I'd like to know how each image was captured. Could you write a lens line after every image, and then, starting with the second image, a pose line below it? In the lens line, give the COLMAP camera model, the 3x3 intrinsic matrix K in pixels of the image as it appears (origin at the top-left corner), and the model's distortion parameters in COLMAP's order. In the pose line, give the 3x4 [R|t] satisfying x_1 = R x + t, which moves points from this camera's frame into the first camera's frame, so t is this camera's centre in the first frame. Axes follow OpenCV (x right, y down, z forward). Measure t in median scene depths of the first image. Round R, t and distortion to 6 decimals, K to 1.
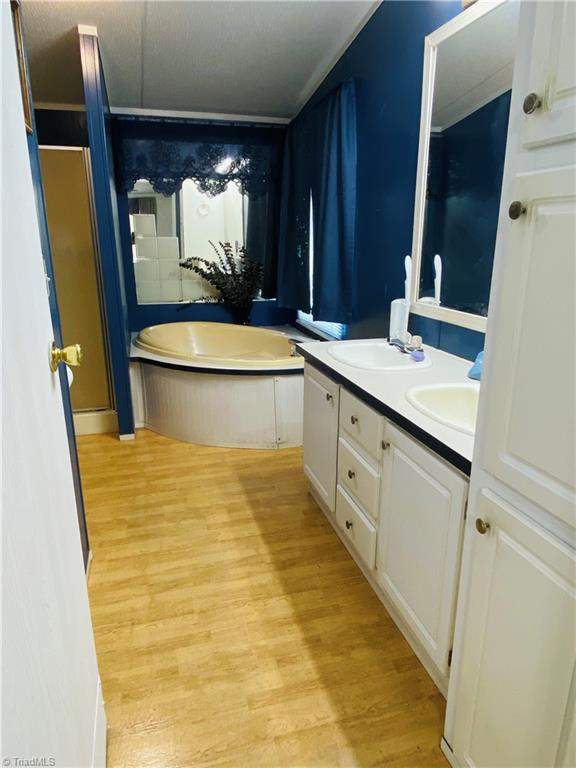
lens RADIAL K [[502.4, 0, 288.0], [0, 502.4, 384.0], [0, 0, 1]] dist [0.013149, -0.003382]
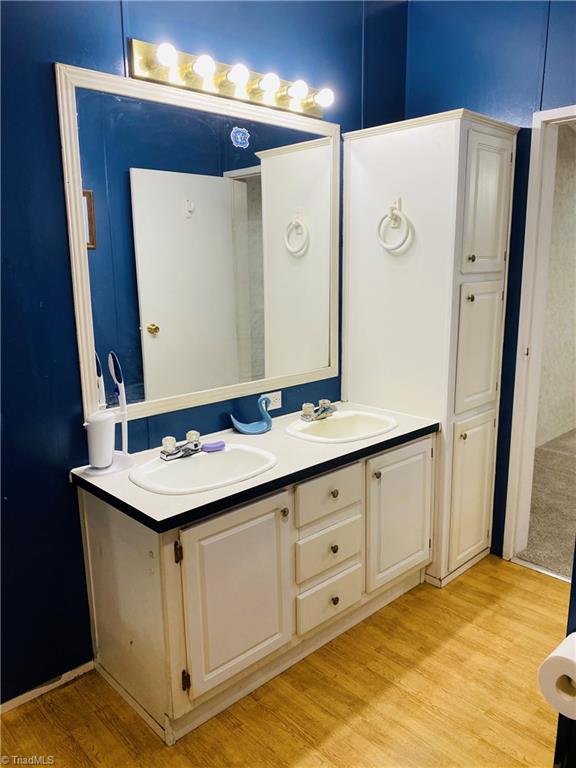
lens RADIAL K [[595.9, 0, 288.0], [0, 595.9, 384.0], [0, 0, 1]] dist [0.047694, -0.054518]
pose [[-0.473404, -0.170160, 0.864254, -0.781196], [0.257370, 0.911627, 0.320464, -0.510792], [-0.842407, 0.374142, -0.387774, 1.361759]]
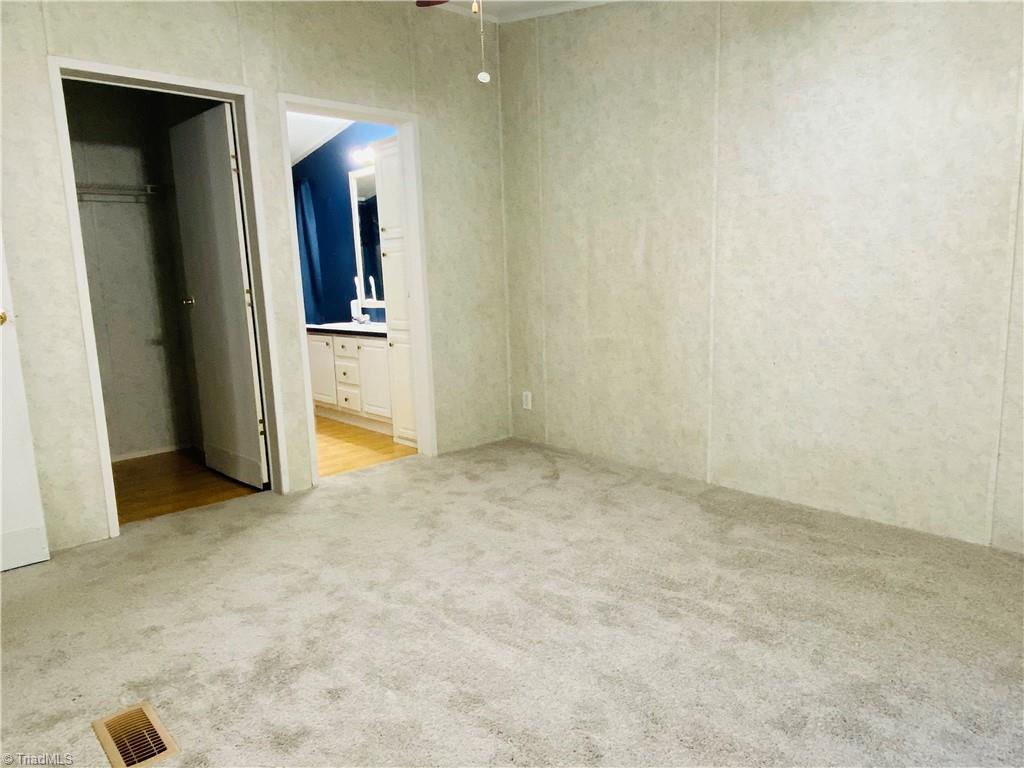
lens RADIAL K [[669.8, 0, 512.0], [0, 669.8, 384.0], [0, 0, 1]] dist [0.013149, -0.003382]
pose [[0.893539, -0.108072, 0.435785, -0.464222], [0.166396, 0.981192, -0.097850, 0.593677], [-0.417014, 0.159946, 0.894716, -1.758810]]
